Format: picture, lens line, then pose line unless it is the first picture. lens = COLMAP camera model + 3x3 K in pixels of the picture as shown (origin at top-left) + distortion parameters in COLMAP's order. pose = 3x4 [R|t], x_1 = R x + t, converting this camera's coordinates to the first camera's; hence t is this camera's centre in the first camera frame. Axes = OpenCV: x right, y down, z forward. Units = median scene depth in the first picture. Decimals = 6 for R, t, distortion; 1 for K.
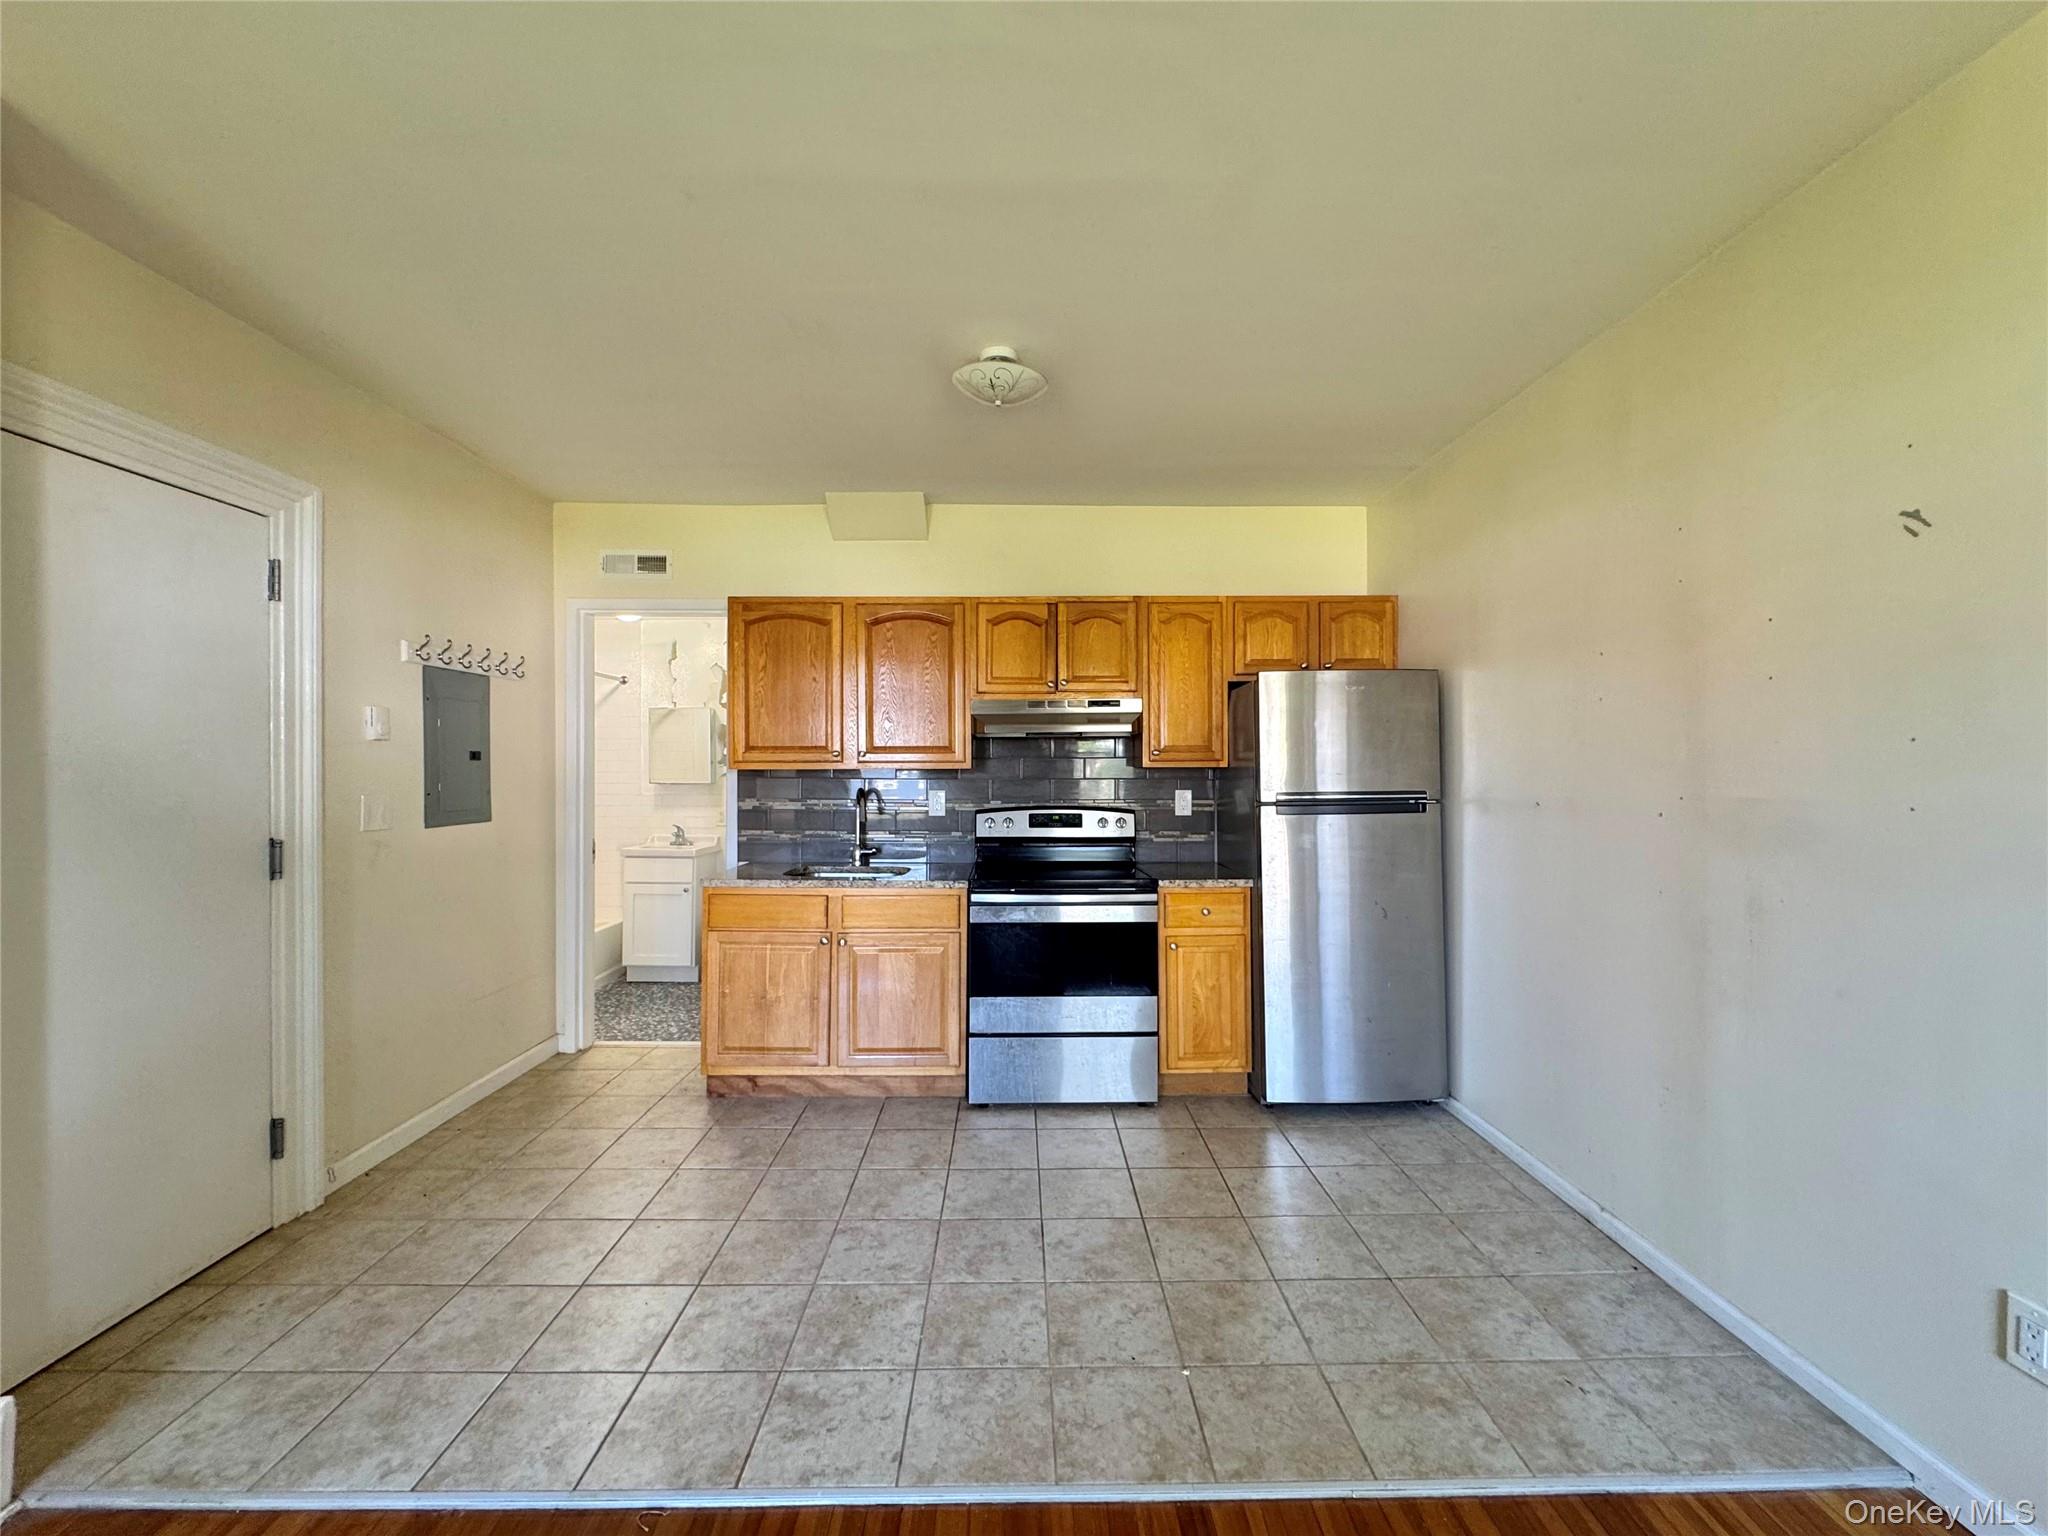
lens RADIAL K [[816.7, 0, 1024.0], [0, 816.7, 768.0], [0, 0, 1]] dist [-0.001987, 0.000682]
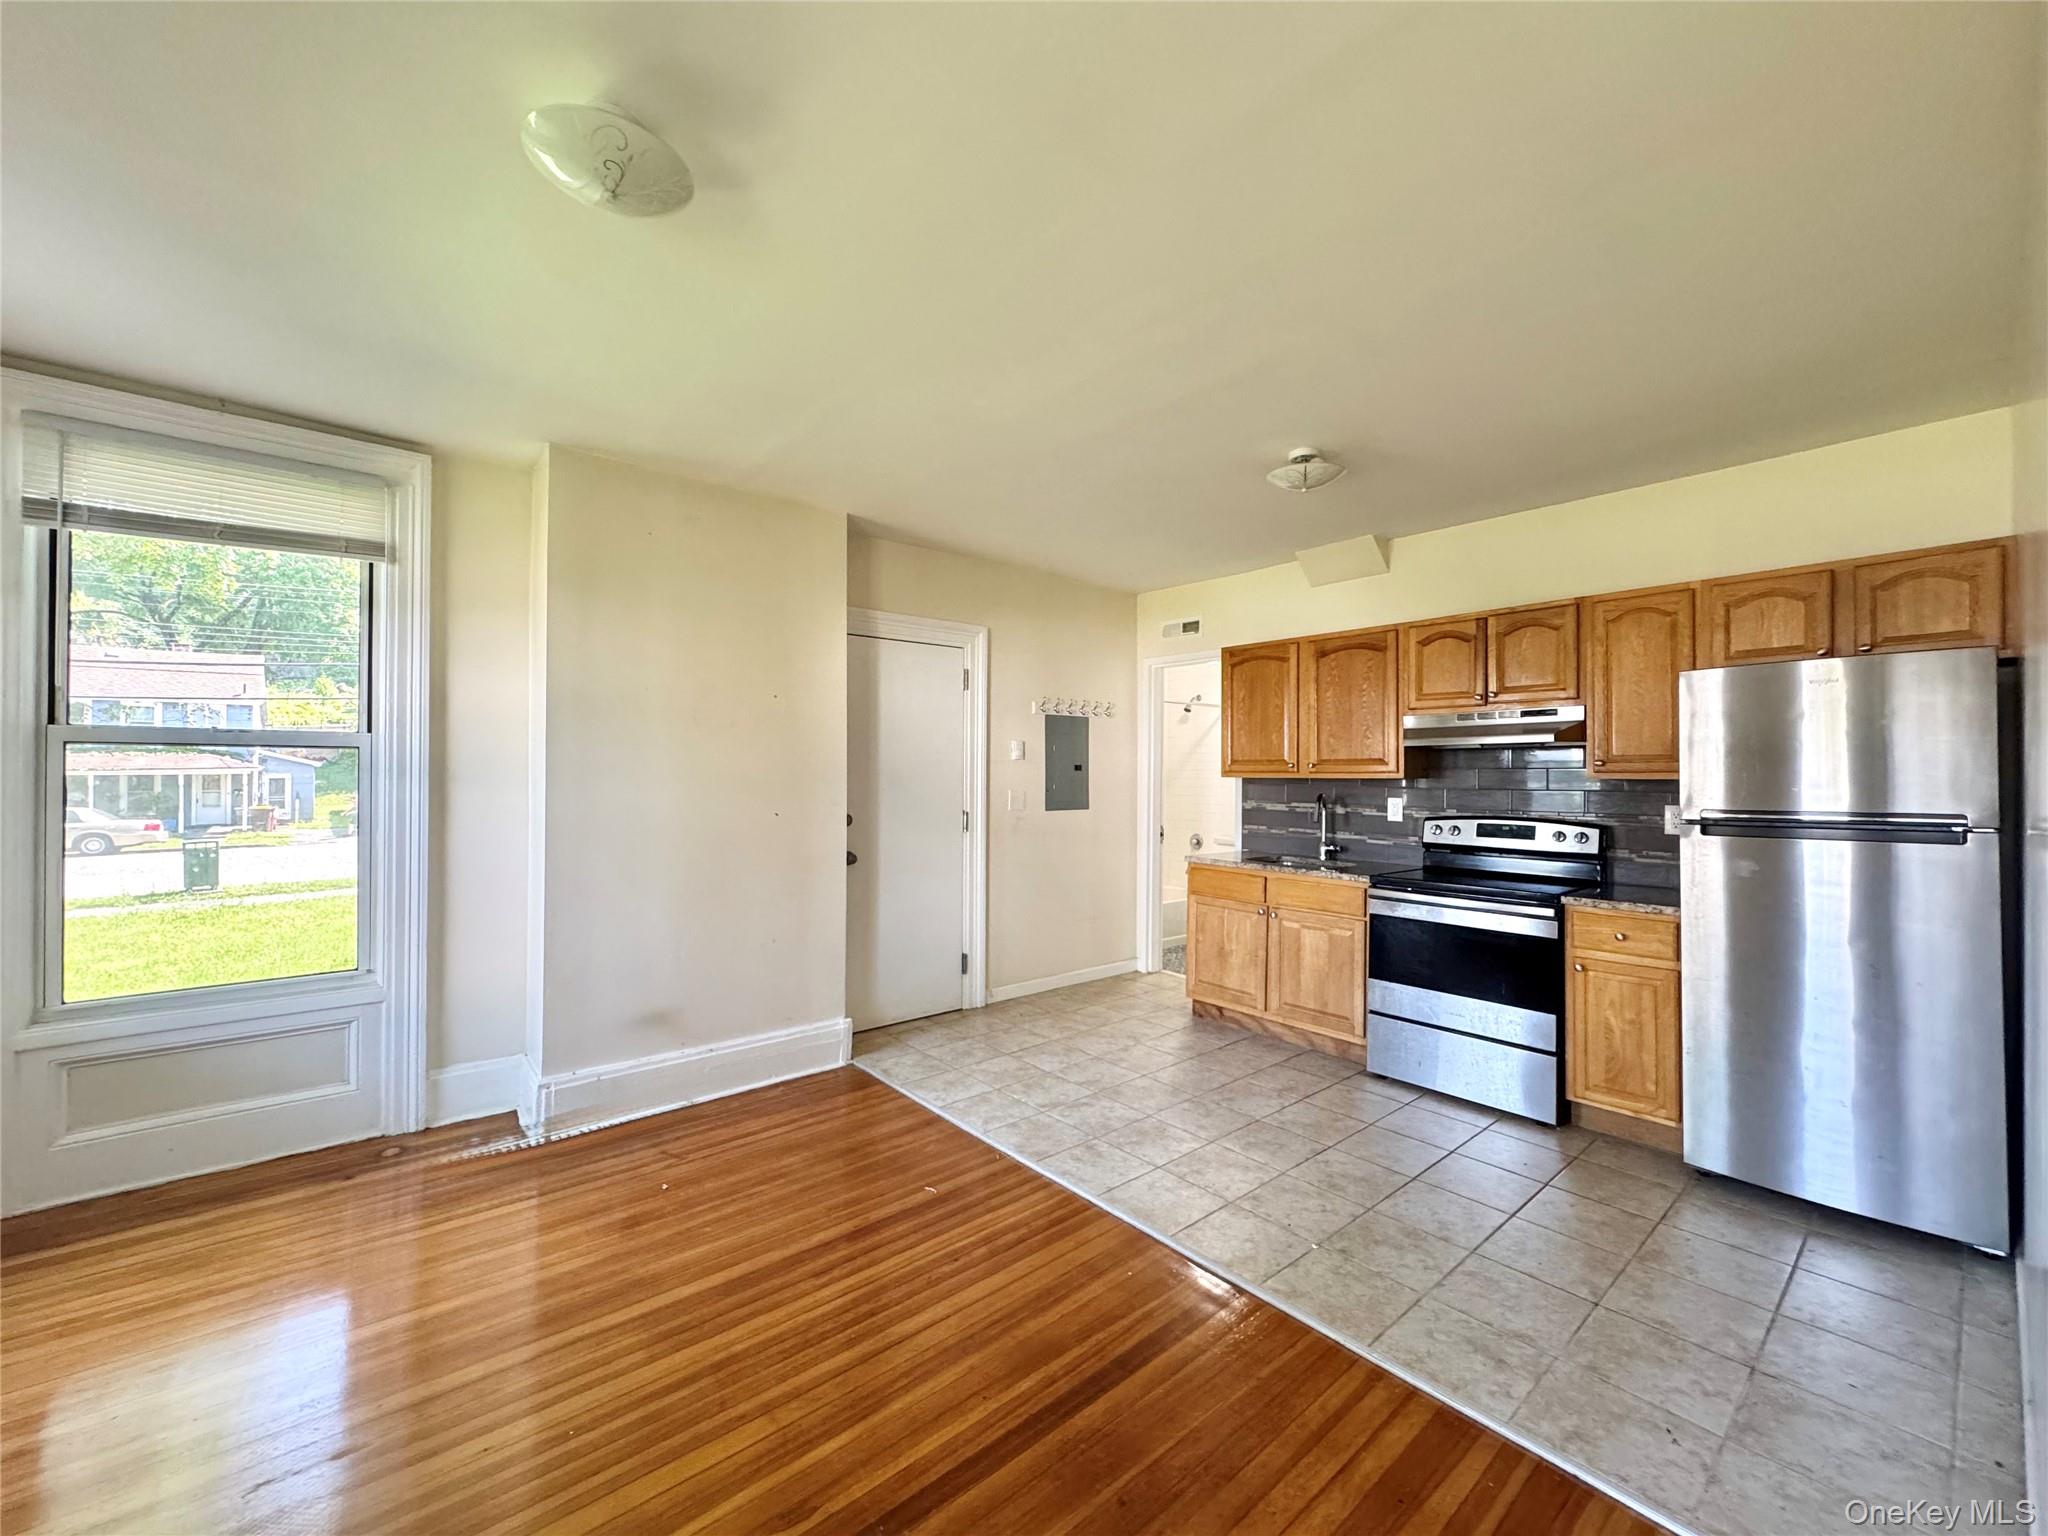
lens RADIAL K [[816.7, 0, 1024.0], [0, 816.7, 768.0], [0, 0, 1]] dist [-0.001987, 0.000682]
pose [[0.635465, -0.000634, -0.772129, 0.503091], [-0.005990, 0.999966, -0.005750, -0.004473], [0.772106, 0.008279, 0.635440, -0.102388]]
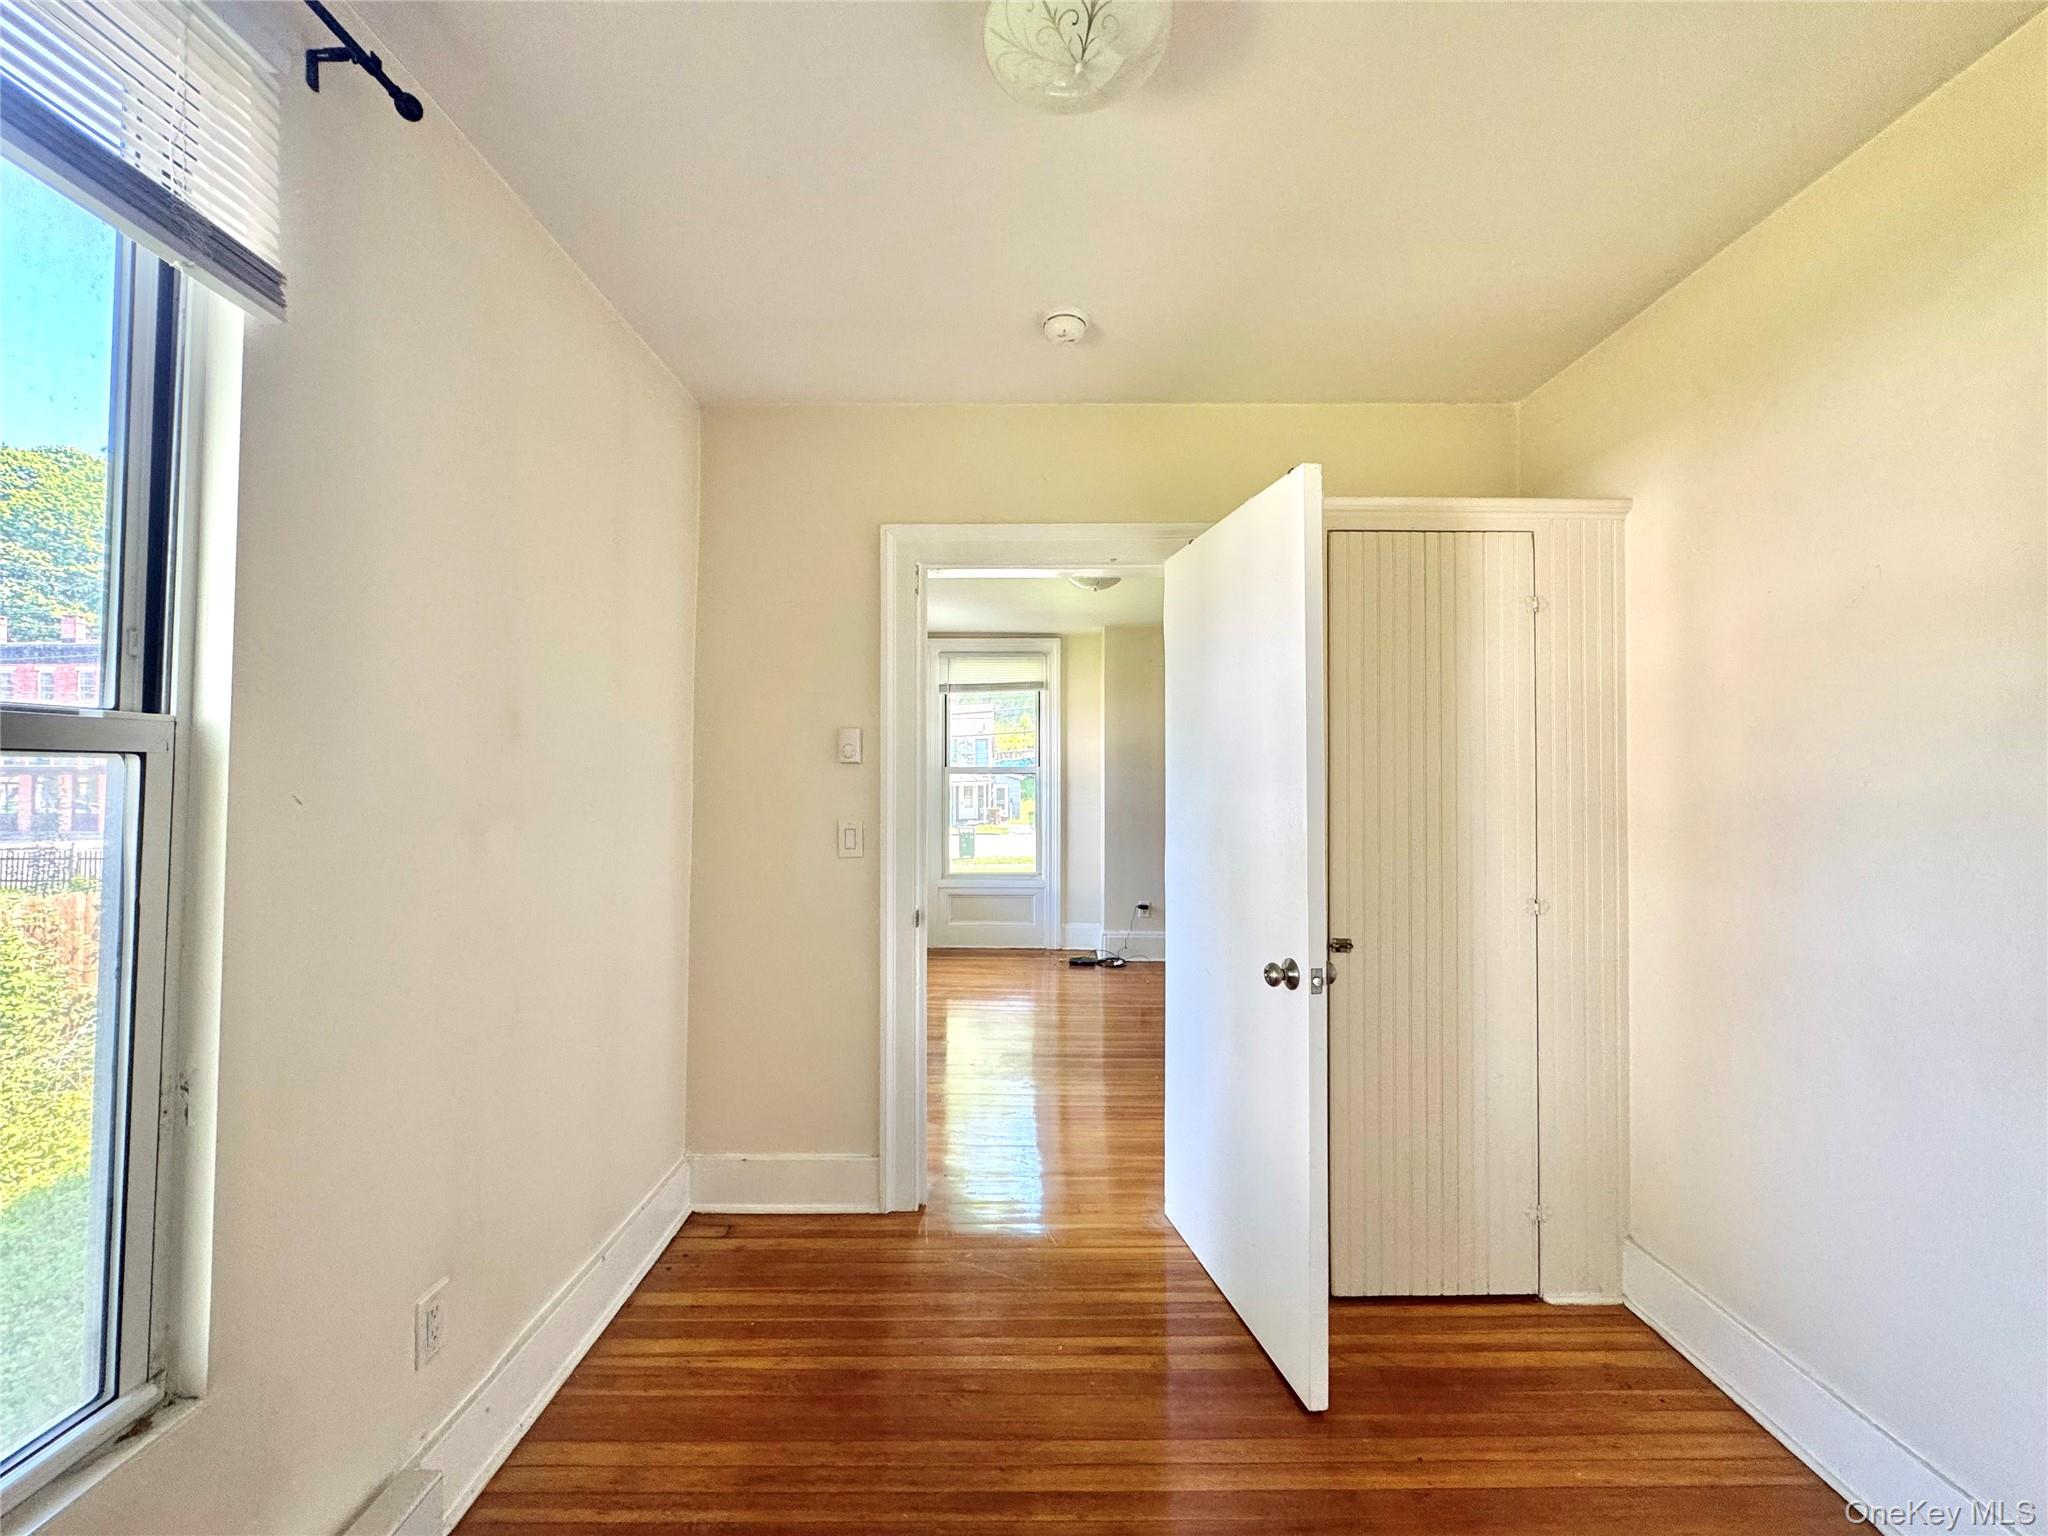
lens RADIAL K [[816.7, 0, 1024.0], [0, 816.7, 768.0], [0, 0, 1]] dist [-0.001987, 0.000682]
pose [[-0.022209, -0.016218, -0.999622, 1.373664], [-0.000366, 0.999868, -0.016214, -0.009355], [0.999753, 0.000006, -0.022212, -0.080526]]
